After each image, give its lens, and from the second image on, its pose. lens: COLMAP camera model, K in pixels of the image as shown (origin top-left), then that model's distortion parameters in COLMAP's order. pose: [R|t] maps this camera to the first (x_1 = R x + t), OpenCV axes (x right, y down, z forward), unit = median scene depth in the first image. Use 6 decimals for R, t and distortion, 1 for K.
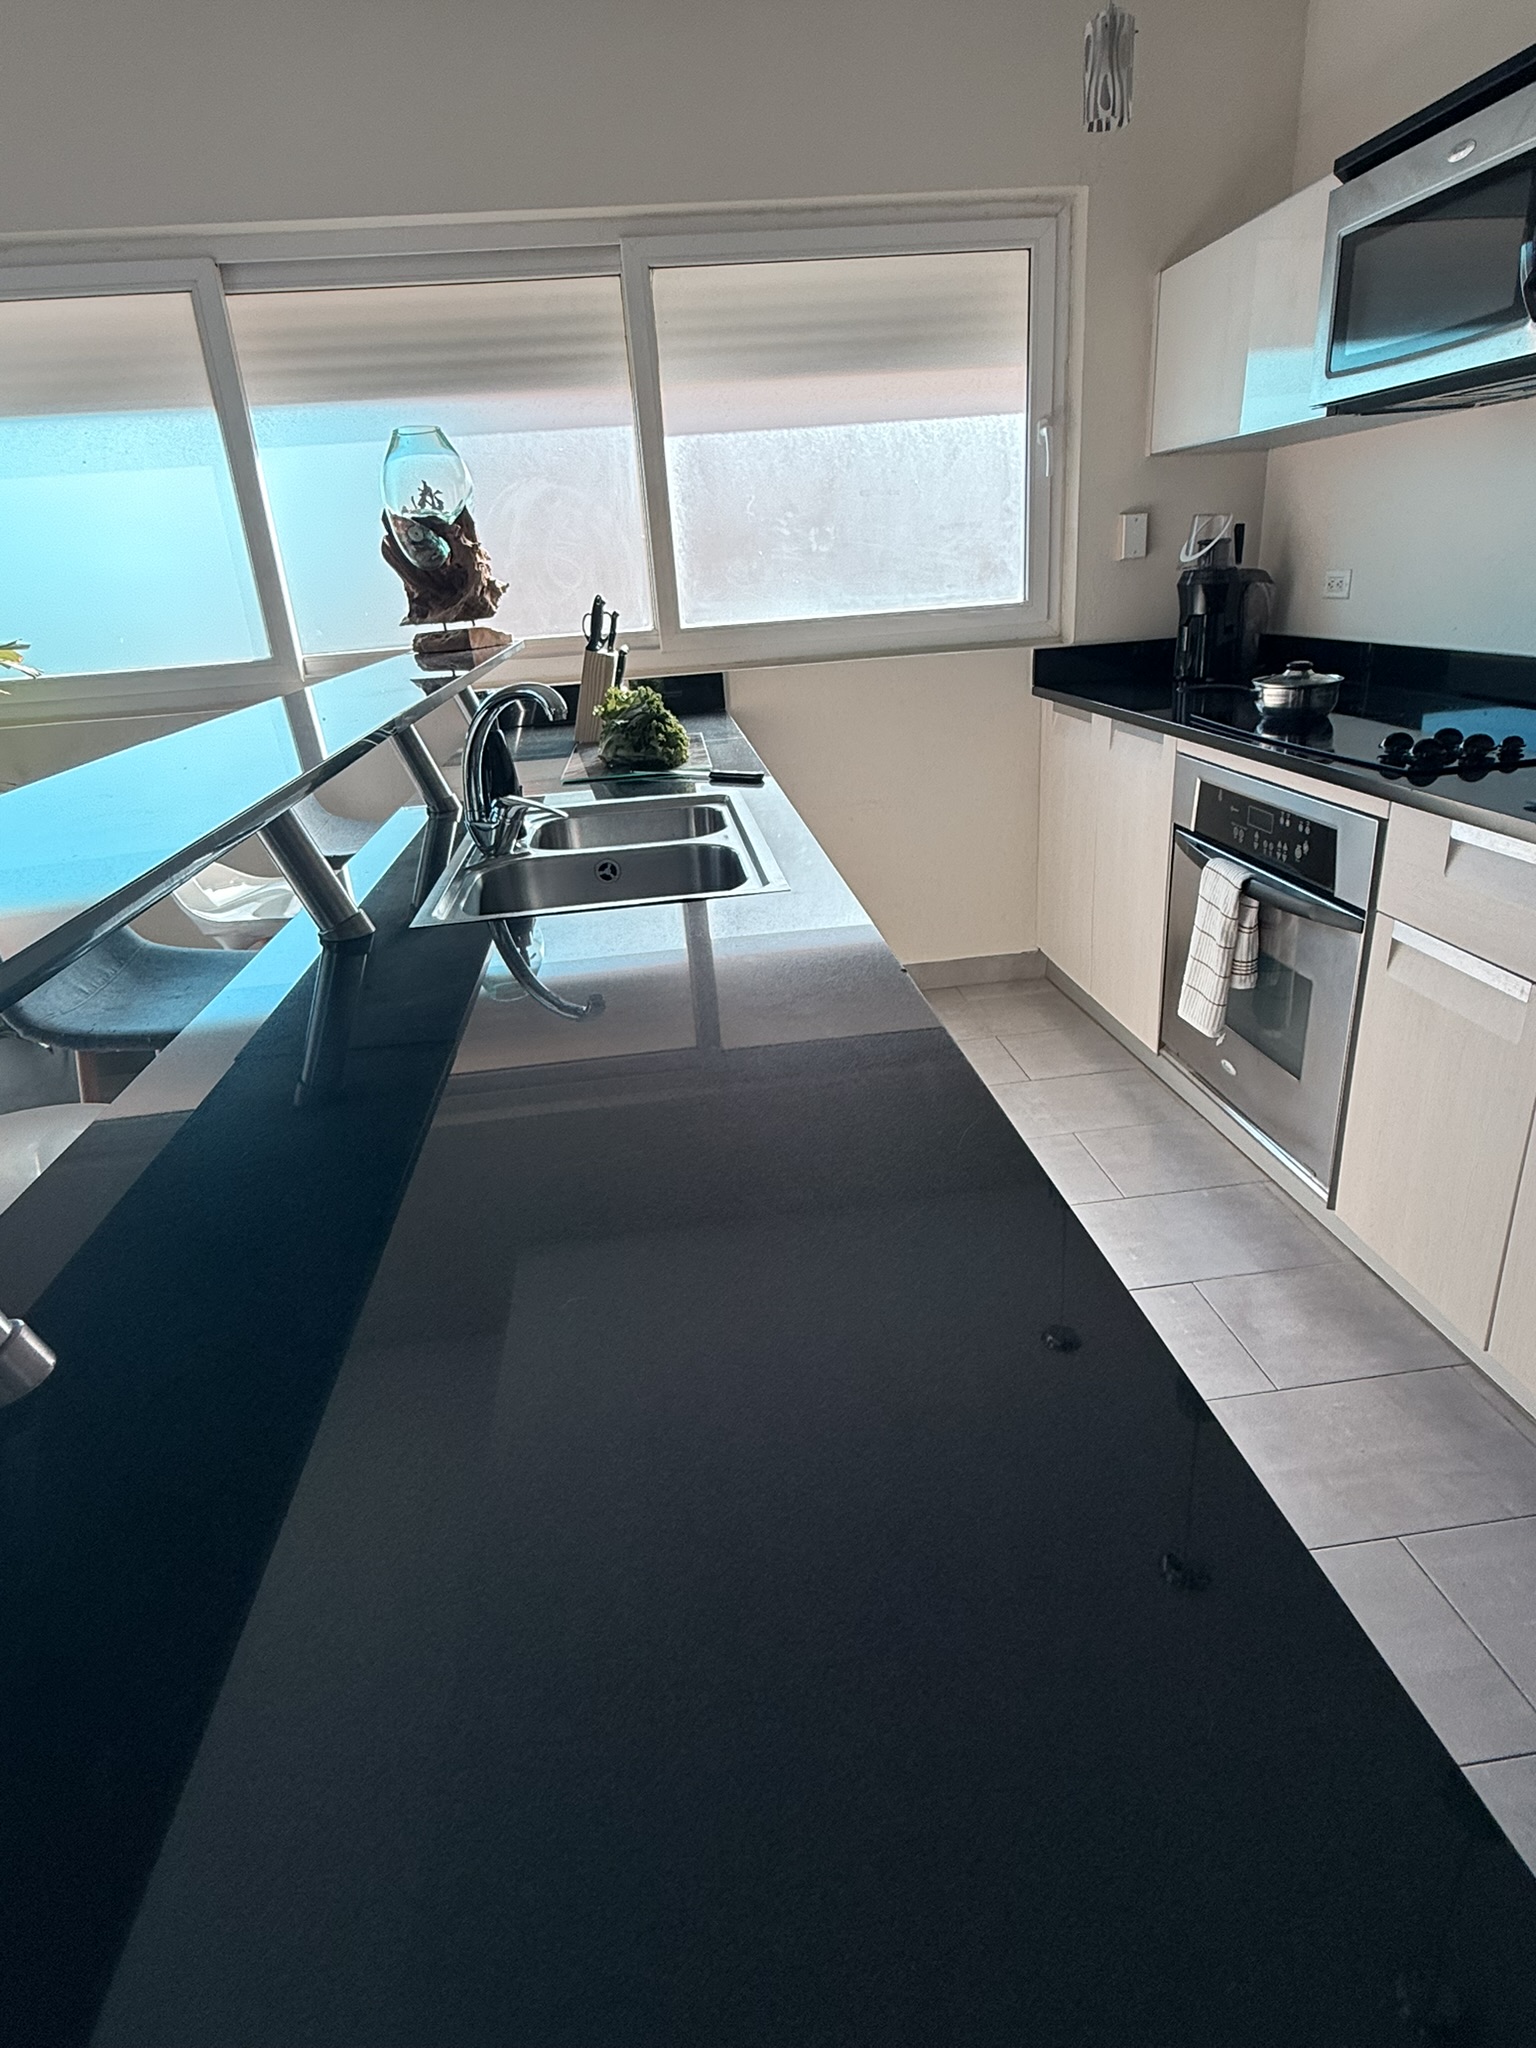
lens RADIAL K [[1126.8, 0, 776.5], [0, 1126.8, 1027.9], [0, 0, 1]] dist [-0.000302, 0.000527]
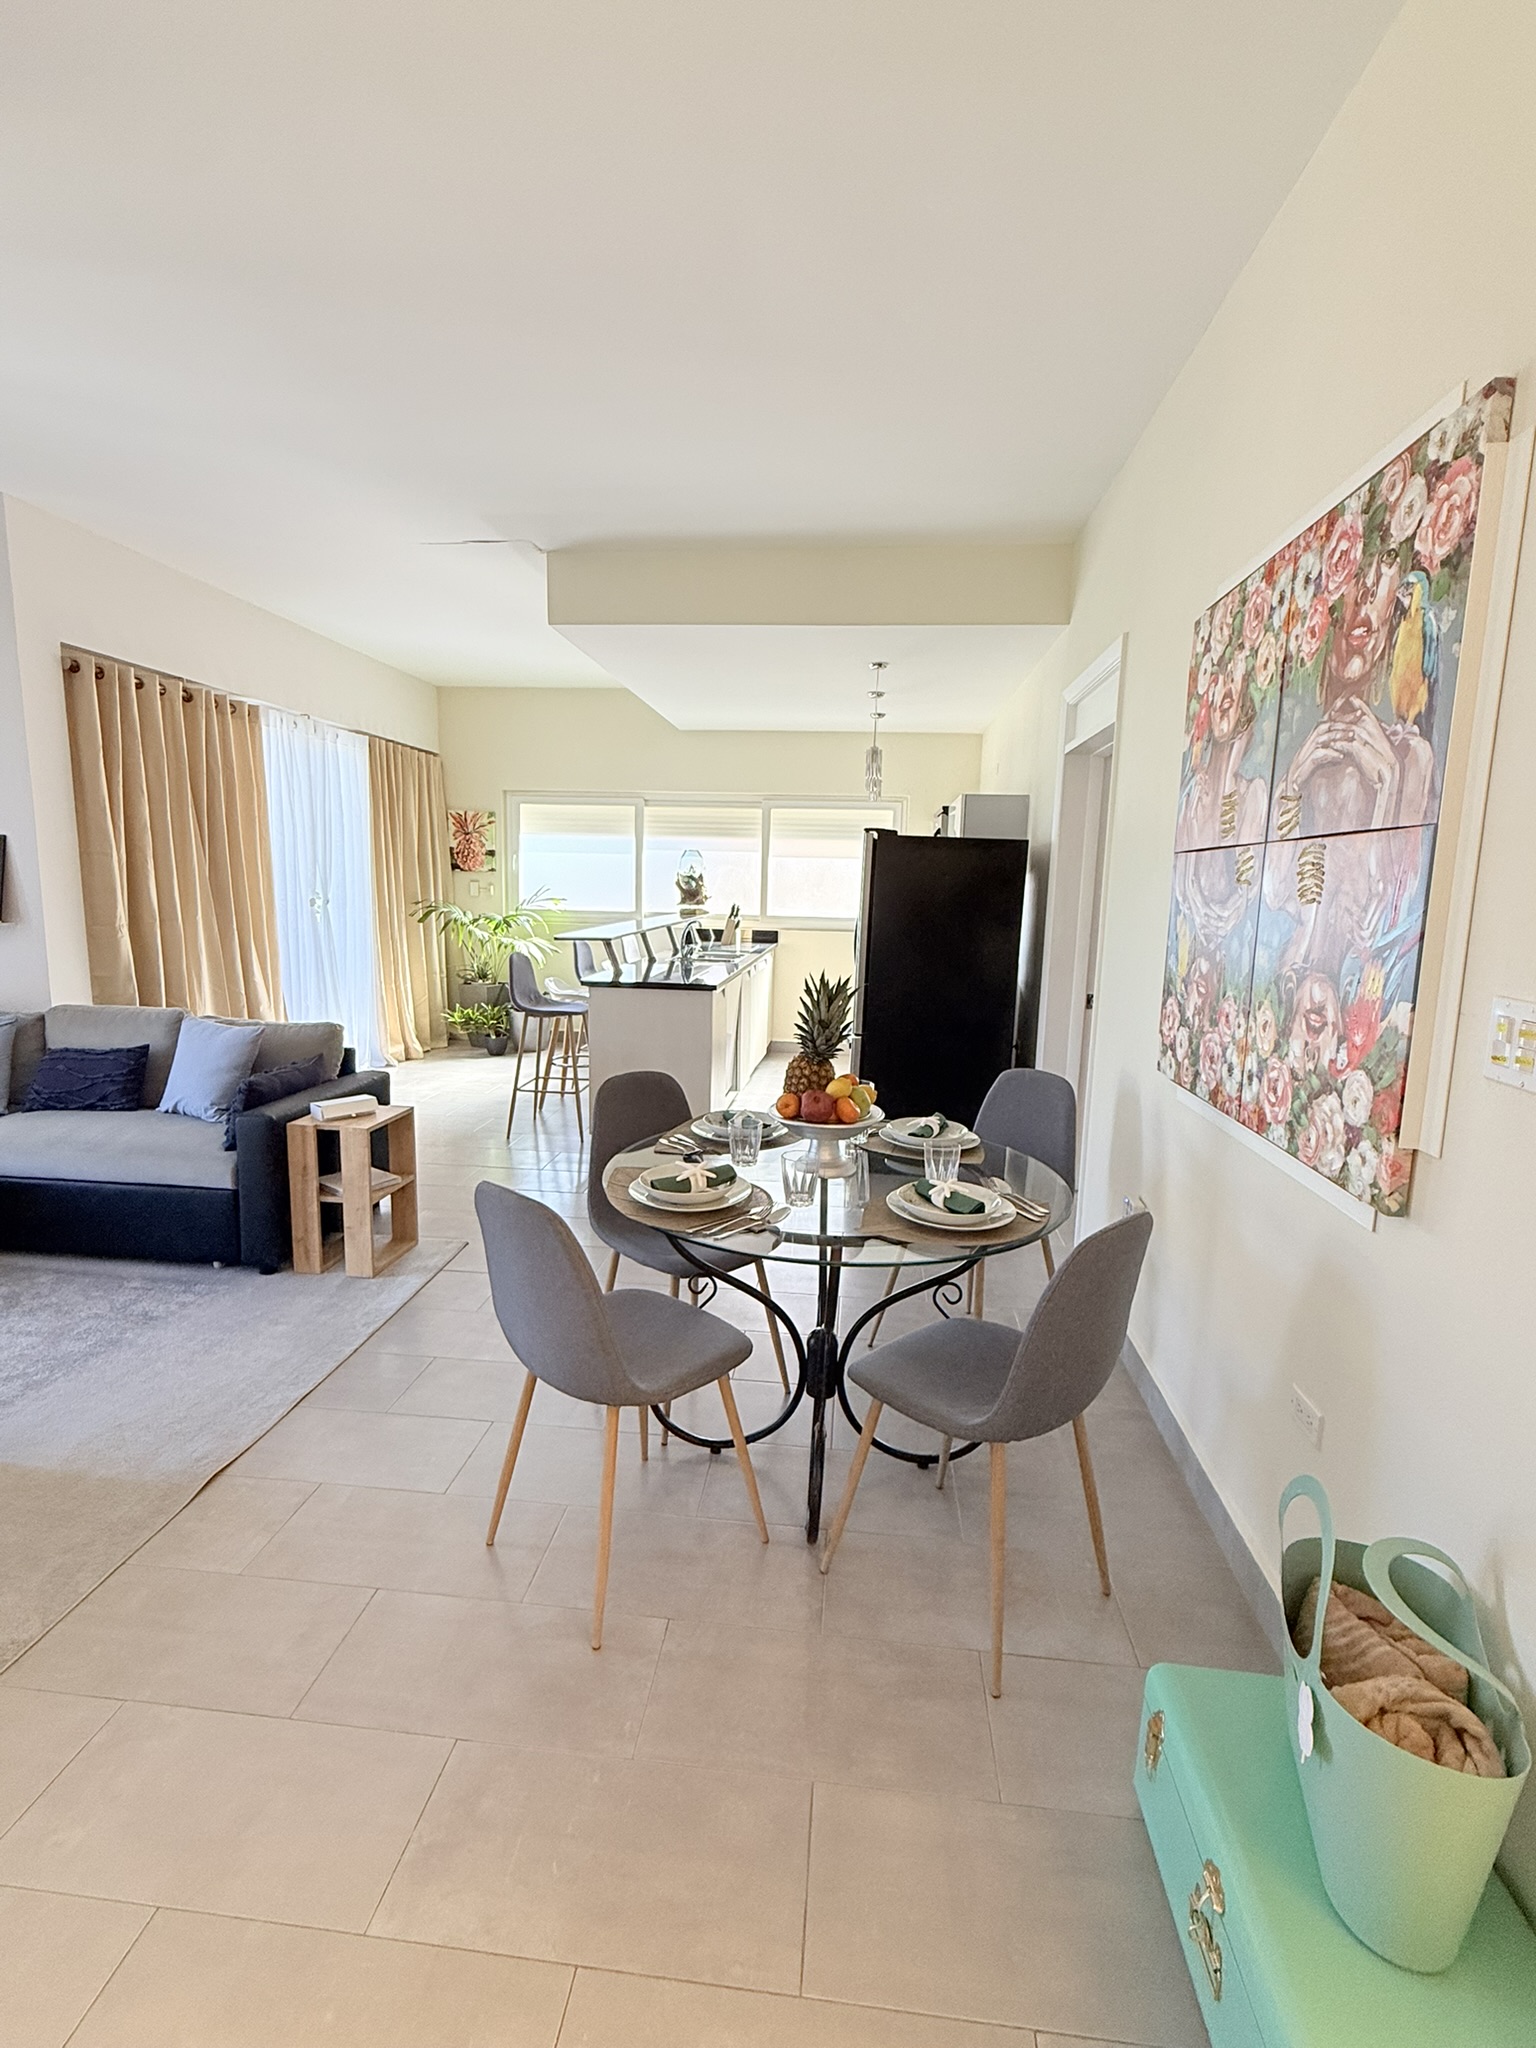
lens RADIAL K [[939.3, 0, 770.4], [0, 939.3, 1020.0], [0, 0, 1]] dist [-0.002245, -0.000360]
pose [[0.971642, 0.121512, -0.202846, 0.553827], [-0.164036, 0.964250, -0.208121, 0.512713], [0.170305, 0.235493, 0.956838, -1.564264]]
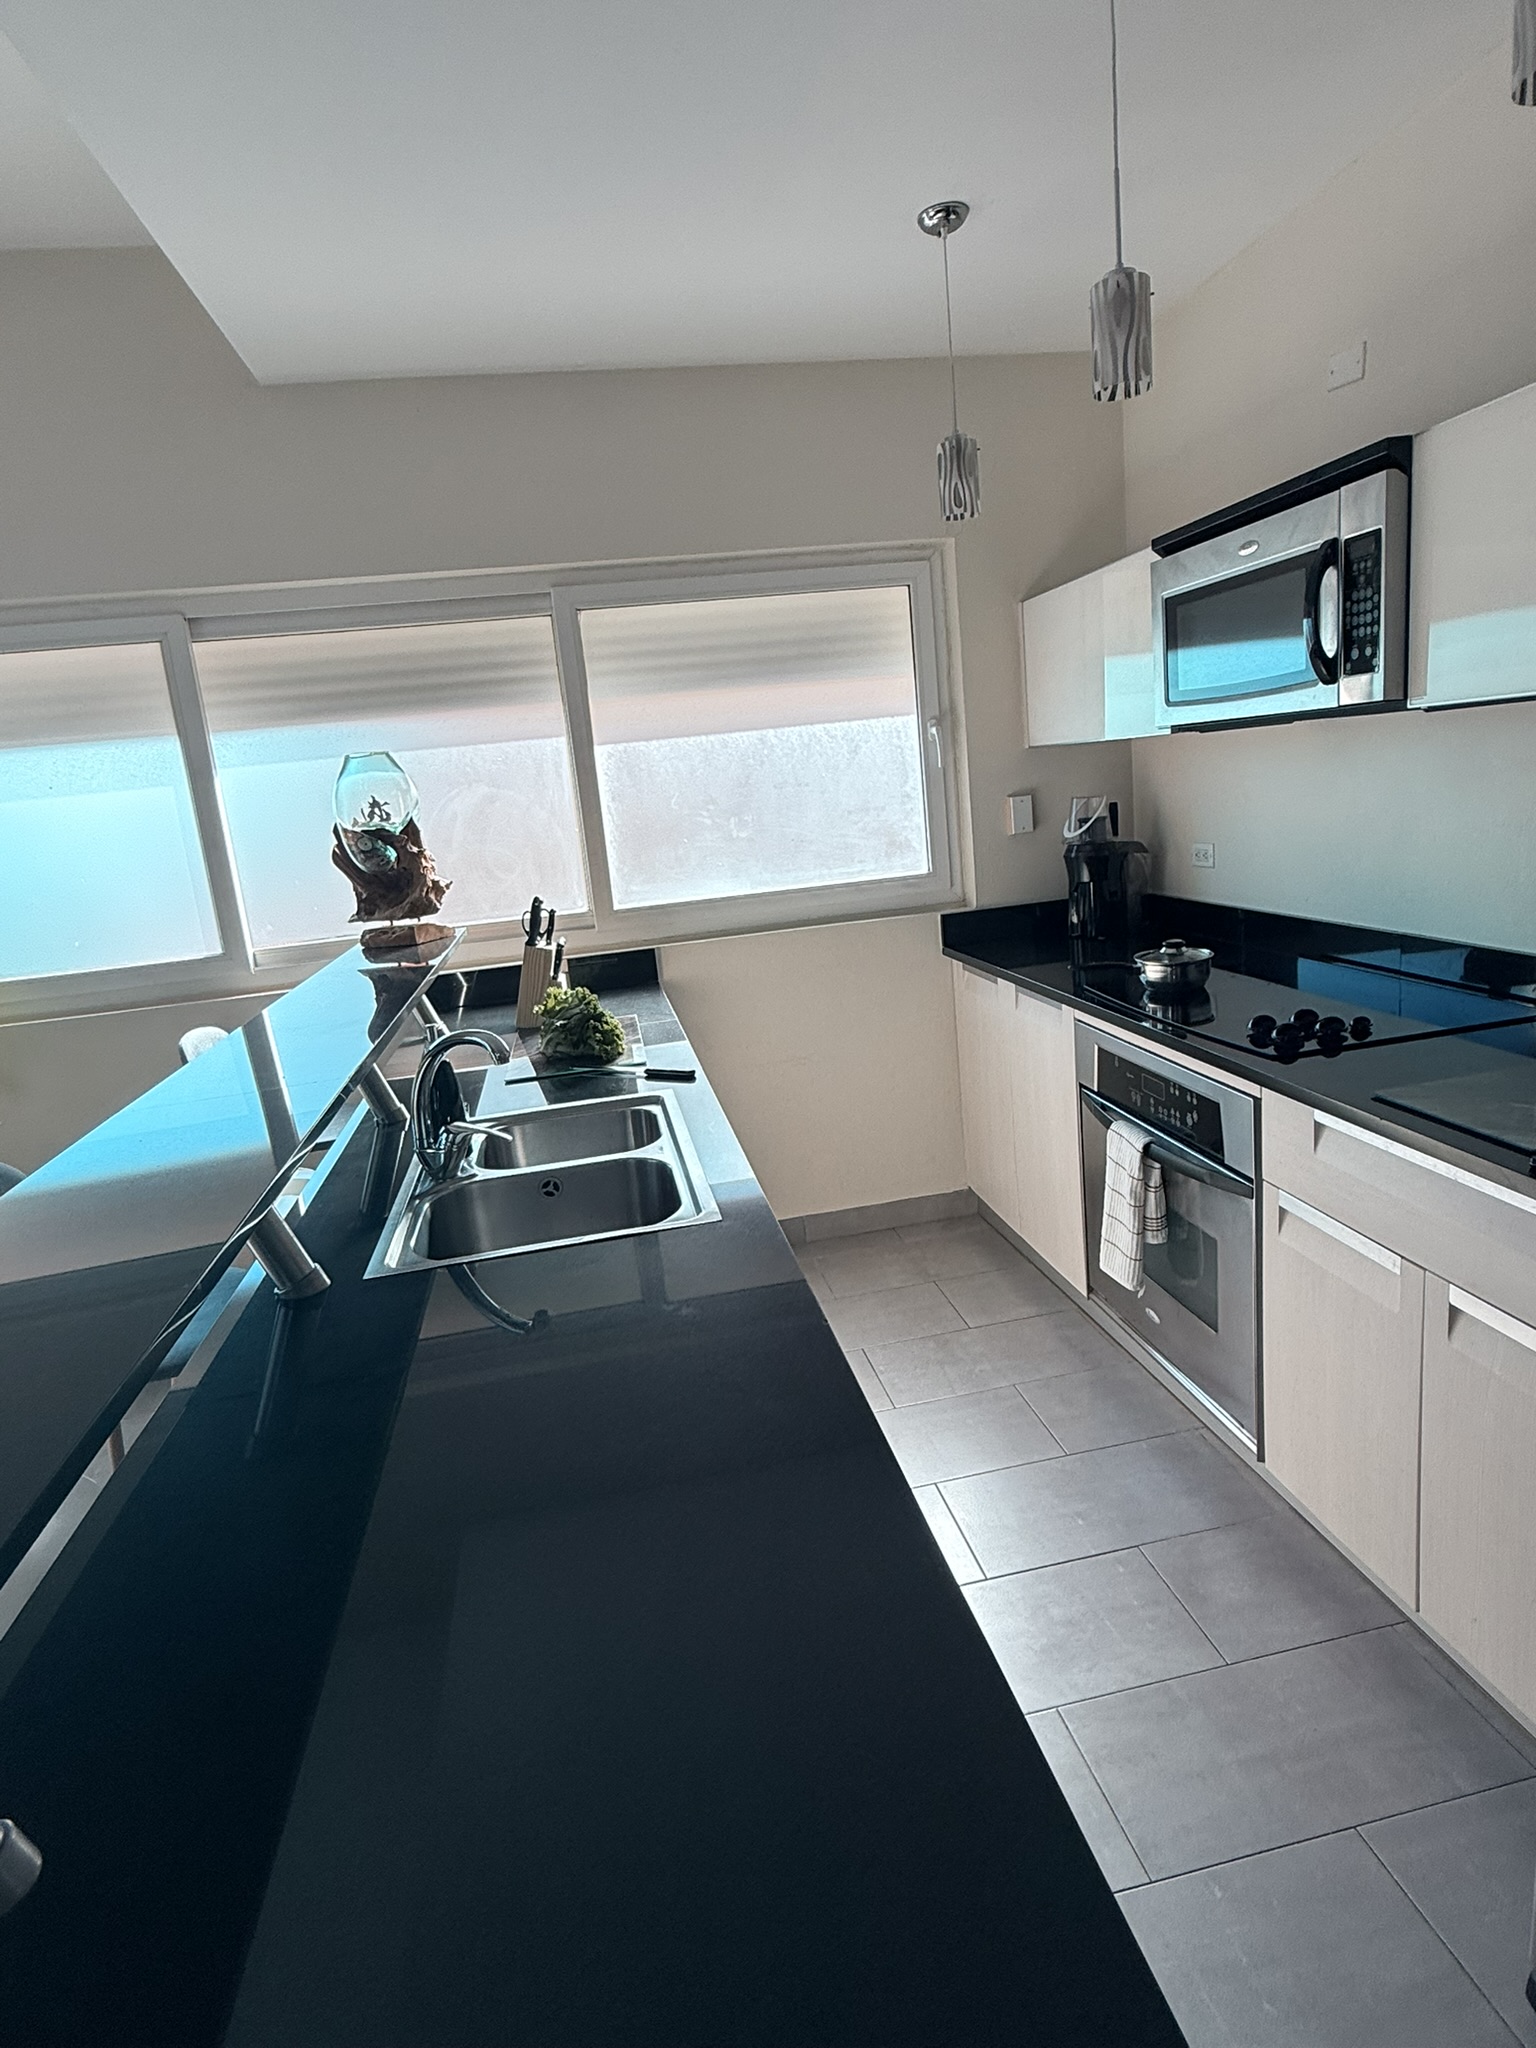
lens RADIAL K [[1126.8, 0, 780.5], [0, 1126.8, 1021.6], [0, 0, 1]] dist [-0.000302, 0.000527]
pose [[0.997328, -0.044562, 0.057883, 0.007559], [0.054187, 0.982702, -0.177092, -0.060702], [-0.048990, 0.179755, 0.982491, -0.053436]]
